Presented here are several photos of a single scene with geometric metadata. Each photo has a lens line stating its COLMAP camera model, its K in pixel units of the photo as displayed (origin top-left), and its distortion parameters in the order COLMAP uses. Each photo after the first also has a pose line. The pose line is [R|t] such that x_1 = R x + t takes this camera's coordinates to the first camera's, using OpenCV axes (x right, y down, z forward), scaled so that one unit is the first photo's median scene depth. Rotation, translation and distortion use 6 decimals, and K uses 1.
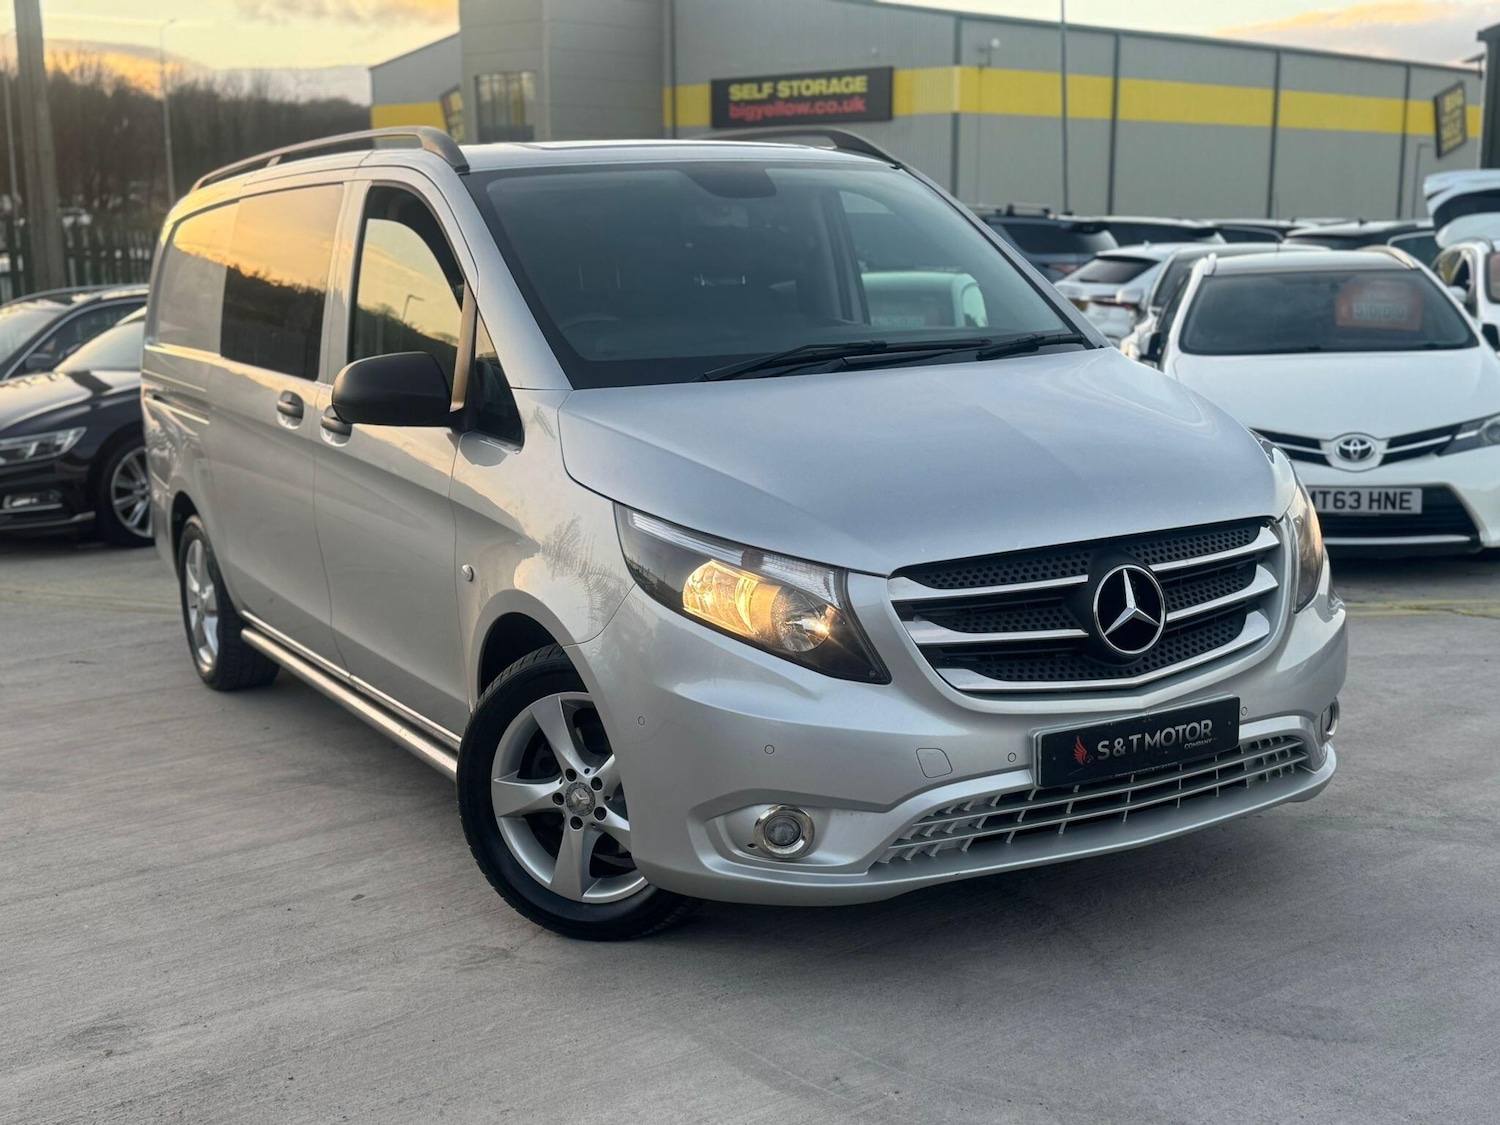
lens RADIAL K [[1899.0, 0, 753.6], [0, 1899.0, 569.4], [0, 0, 1]] dist [0.261539, -0.678698]
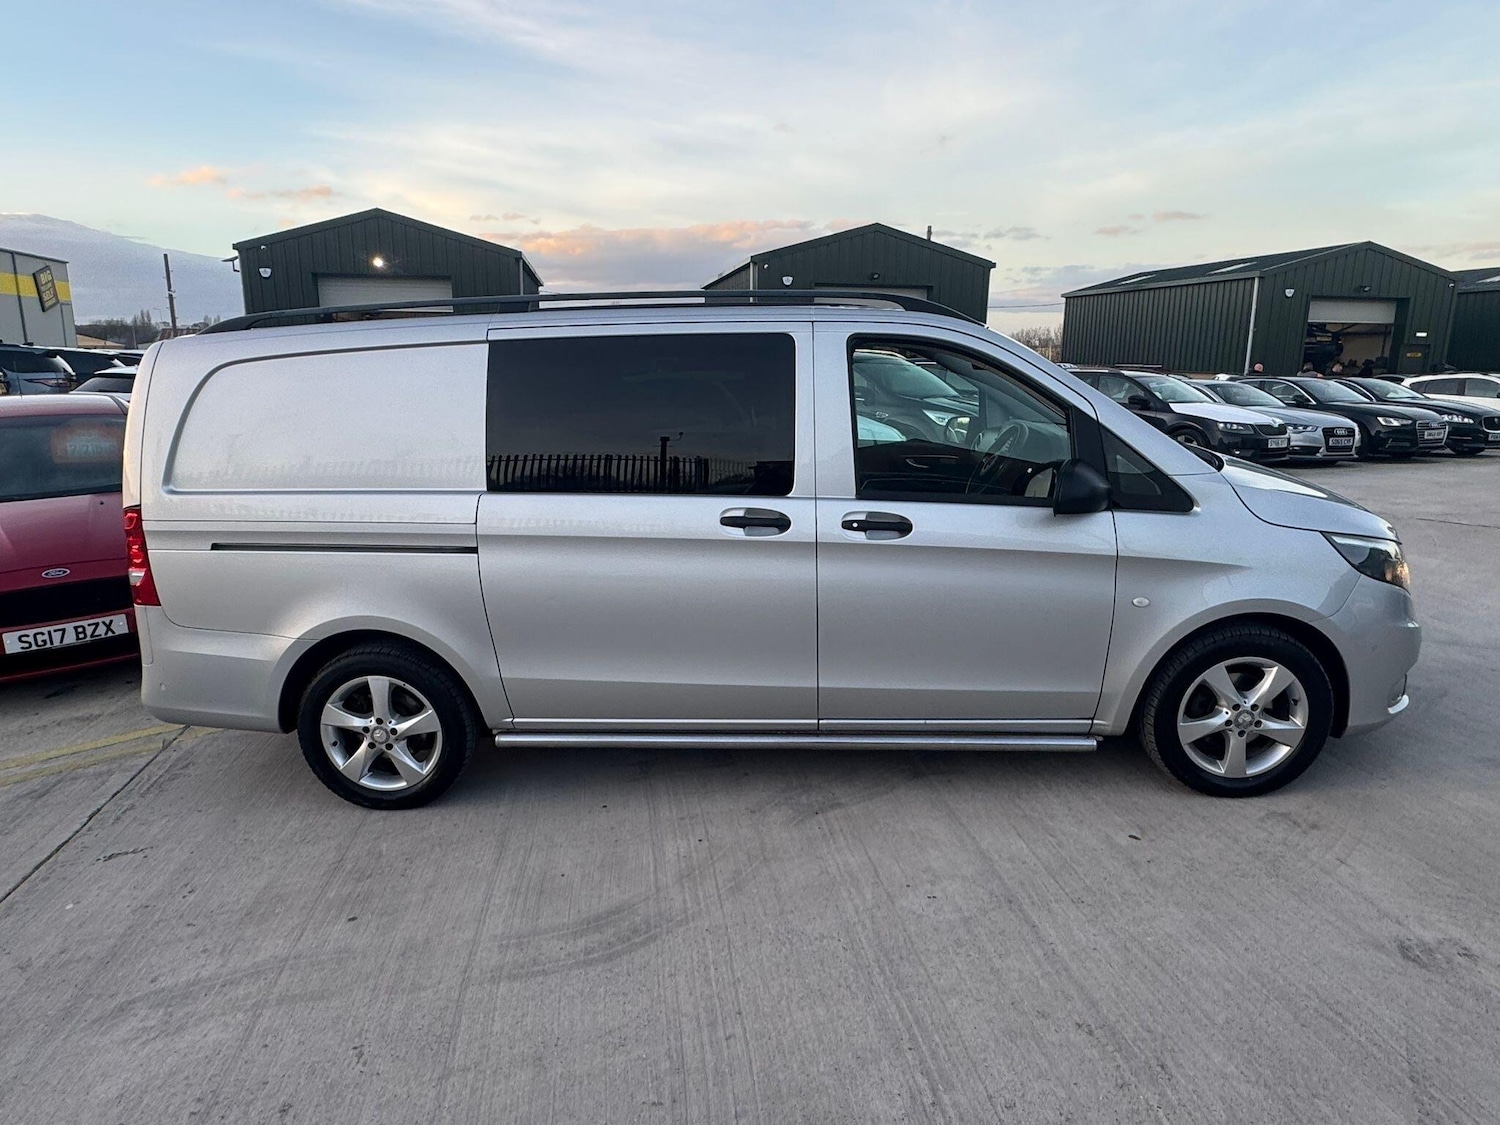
lens RADIAL K [[972.2, 0, 754.8], [0, 972.2, 563.0], [0, 0, 1]] dist [-0.000143, 0.000826]
pose [[0.502393, -0.176054, 0.846526, -0.523954], [0.143972, 0.982416, 0.118871, -0.090214], [-0.852568, 0.062156, 0.518906, 0.480427]]
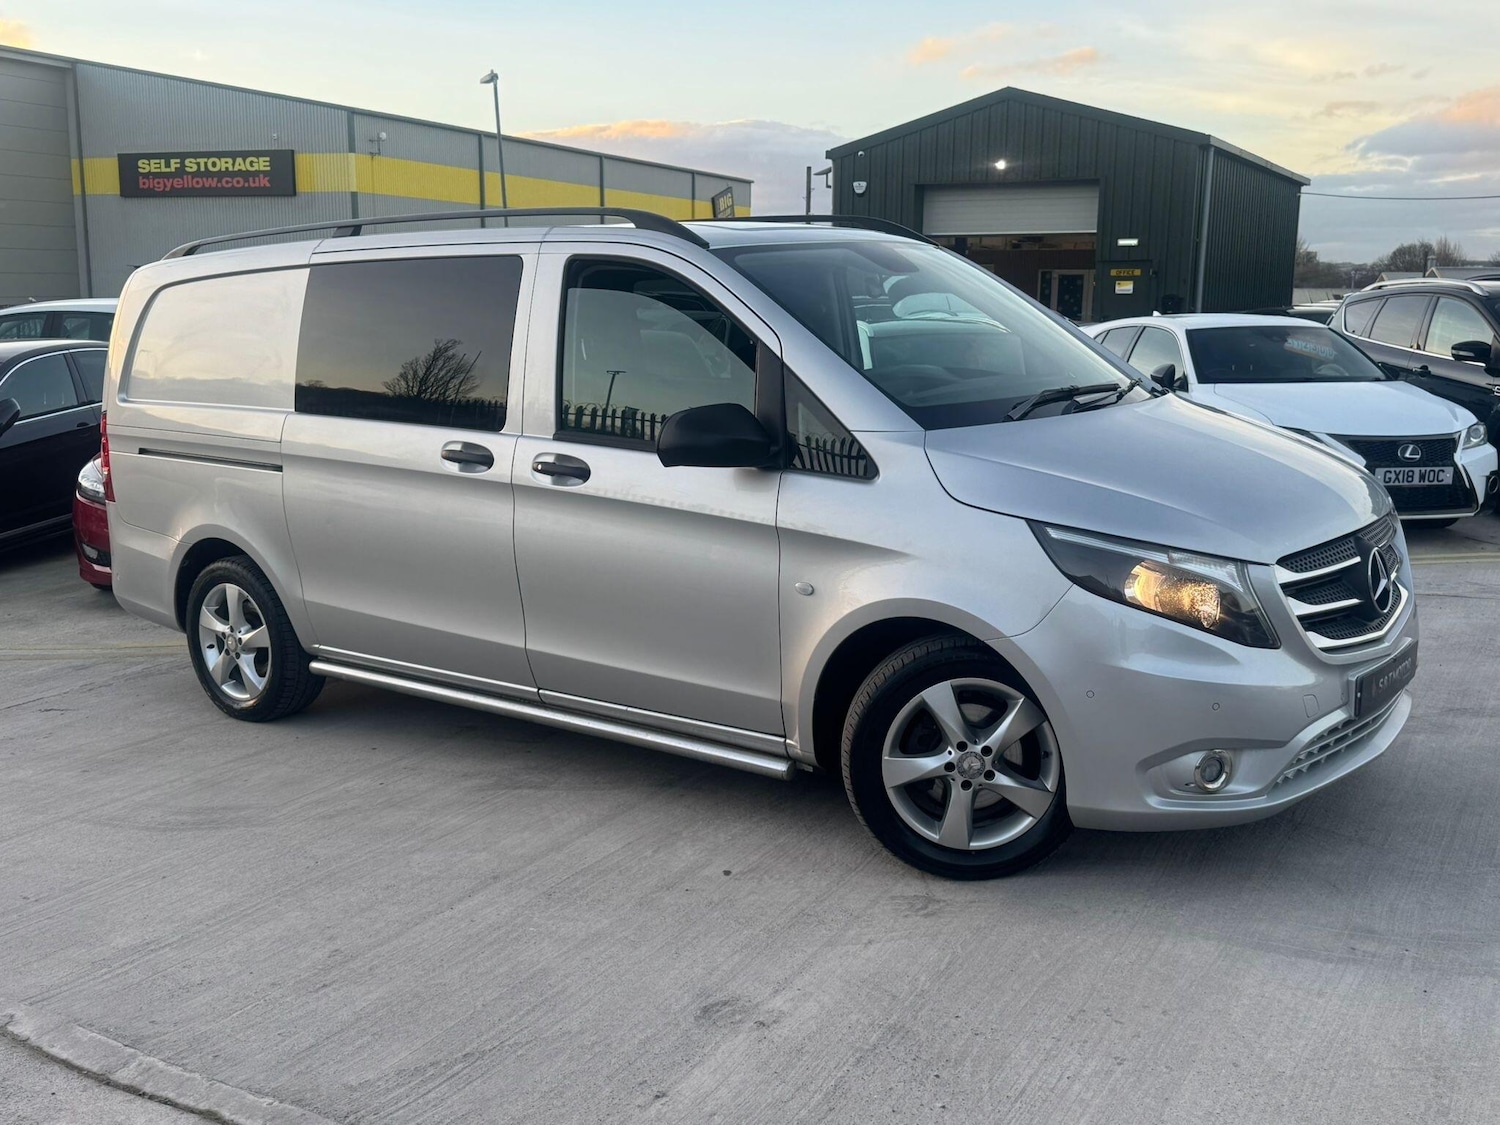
lens RADIAL K [[1562.8, 0, 762.1], [0, 1562.8, 573.4], [0, 0, 1]] dist [0.185681, -0.396411]
pose [[0.919820, -0.061201, 0.387539, -0.305896], [0.061045, 0.998054, 0.012726, -0.011818], [-0.387564, 0.011952, 0.921765, 0.065429]]
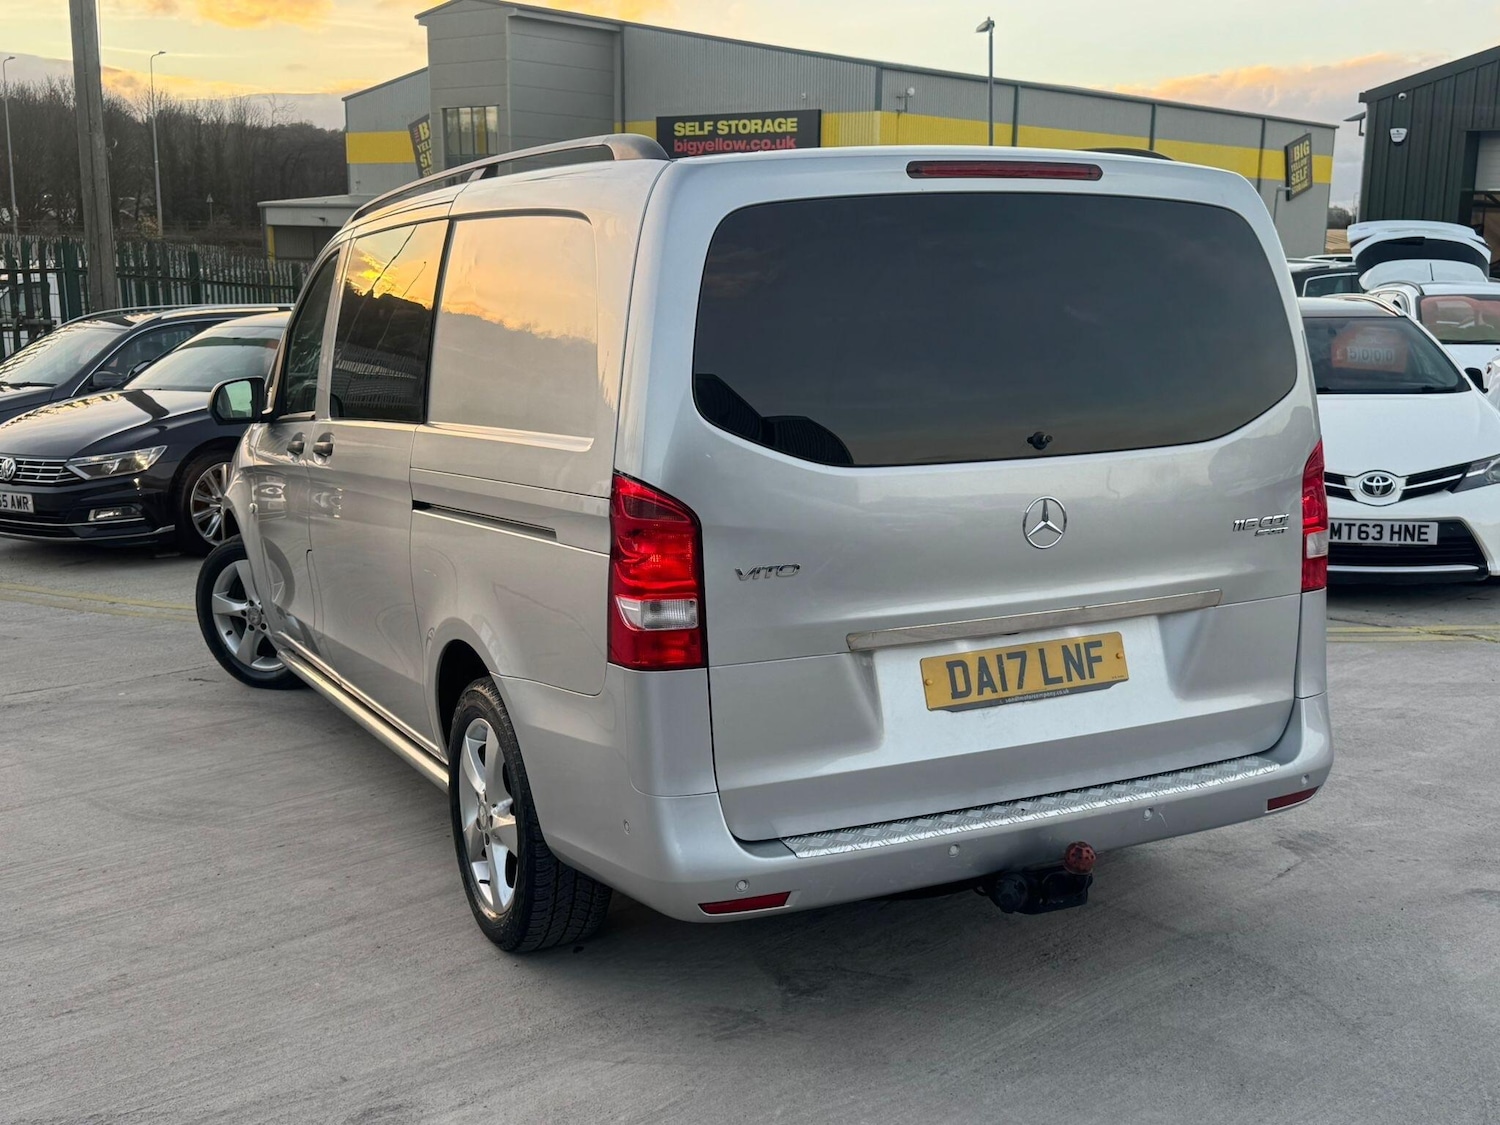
lens RADIAL K [[1675.5, 0, 767.6], [0, 1675.5, 563.2], [0, 0, 1]] dist [0.218054, -0.505356]
pose [[0.998185, 0.006759, 0.059847, -0.090314], [-0.007276, 0.999938, 0.008414, -0.023757], [-0.059786, -0.008834, 0.998172, 0.057954]]
